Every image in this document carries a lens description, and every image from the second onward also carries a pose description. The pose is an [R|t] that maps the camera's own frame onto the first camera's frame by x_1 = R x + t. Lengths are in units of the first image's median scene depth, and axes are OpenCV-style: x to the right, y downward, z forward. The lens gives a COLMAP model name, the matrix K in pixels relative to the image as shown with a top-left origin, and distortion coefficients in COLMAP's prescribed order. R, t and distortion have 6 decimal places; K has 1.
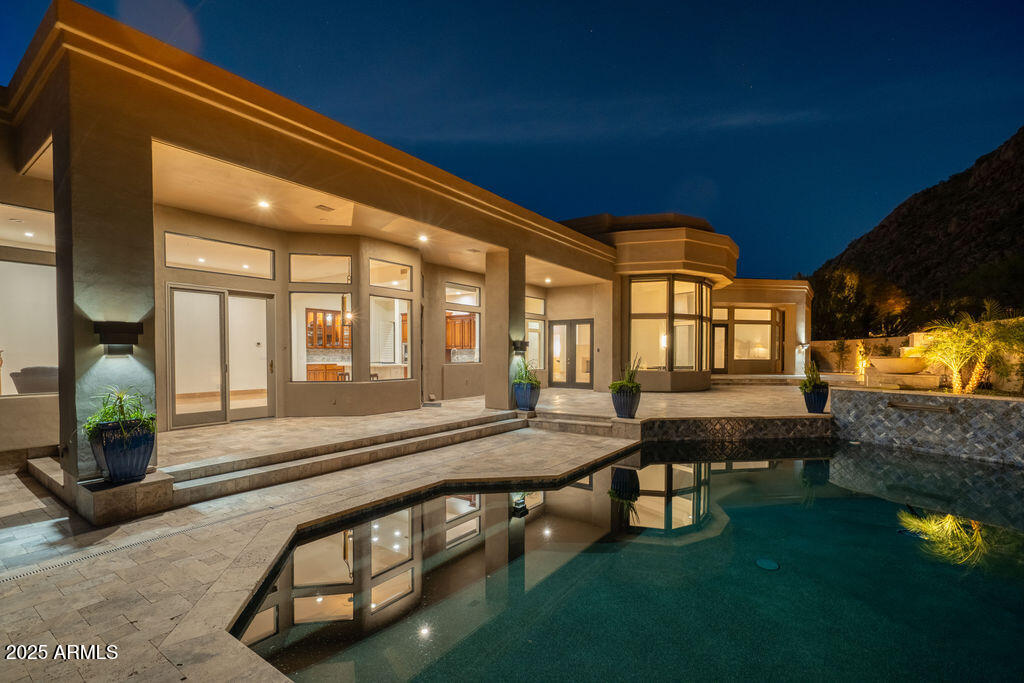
lens RADIAL K [[467.0, 0, 513.1], [0, 467.0, 360.7], [0, 0, 1]] dist [-0.003044, 0.001193]
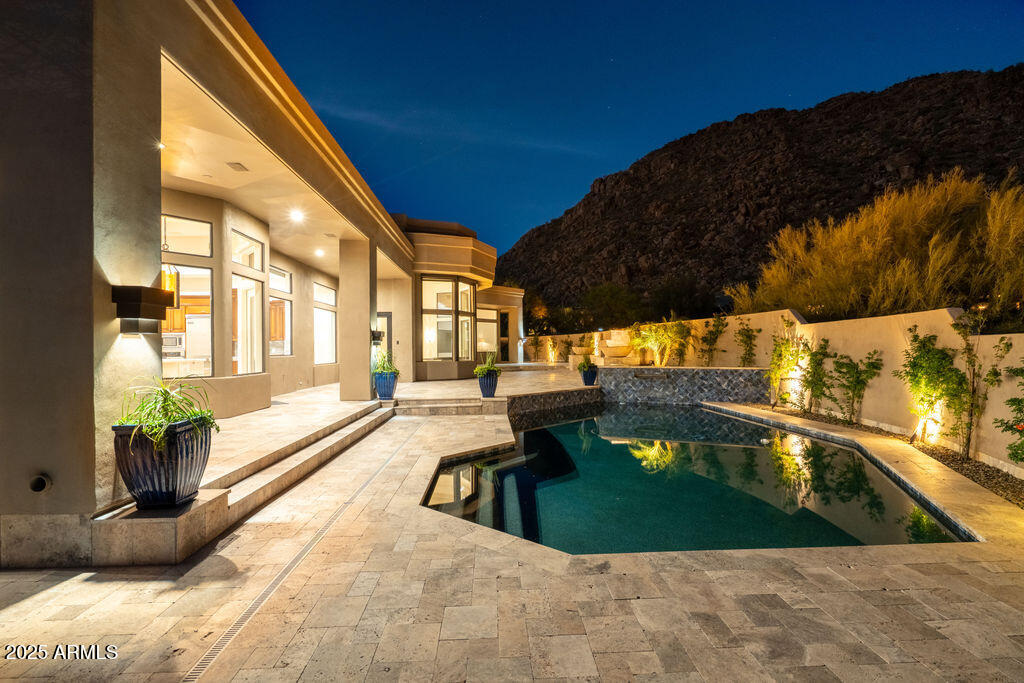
lens RADIAL K [[467.0, 0, 511.3], [0, 467.0, 344.6], [0, 0, 1]] dist [-0.003044, 0.001193]
pose [[0.786141, -0.002609, 0.618041, -0.404194], [0.020449, 0.999553, -0.021792, 0.015287], [-0.617708, 0.029770, 0.785844, 0.036719]]
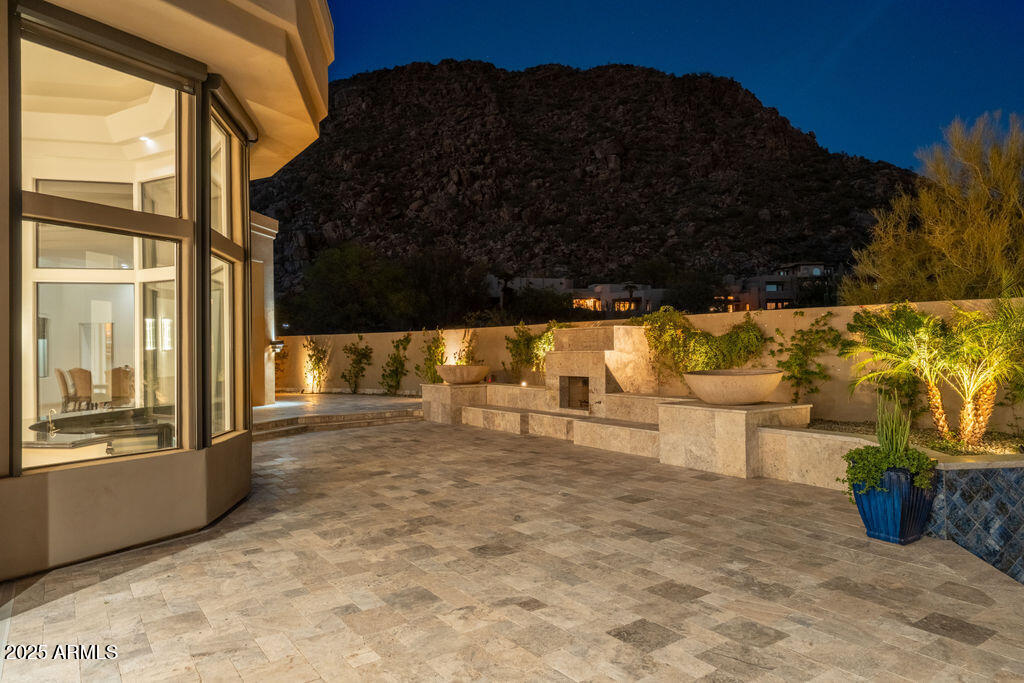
lens RADIAL K [[642.1, 0, 512.3], [0, 642.1, 340.7], [0, 0, 1]] dist [0.006898, 0.000480]
pose [[0.326635, 0.007597, 0.945120, 0.094234], [0.028986, 0.999417, -0.018051, -0.039211], [-0.944706, 0.033291, 0.326224, 1.117993]]
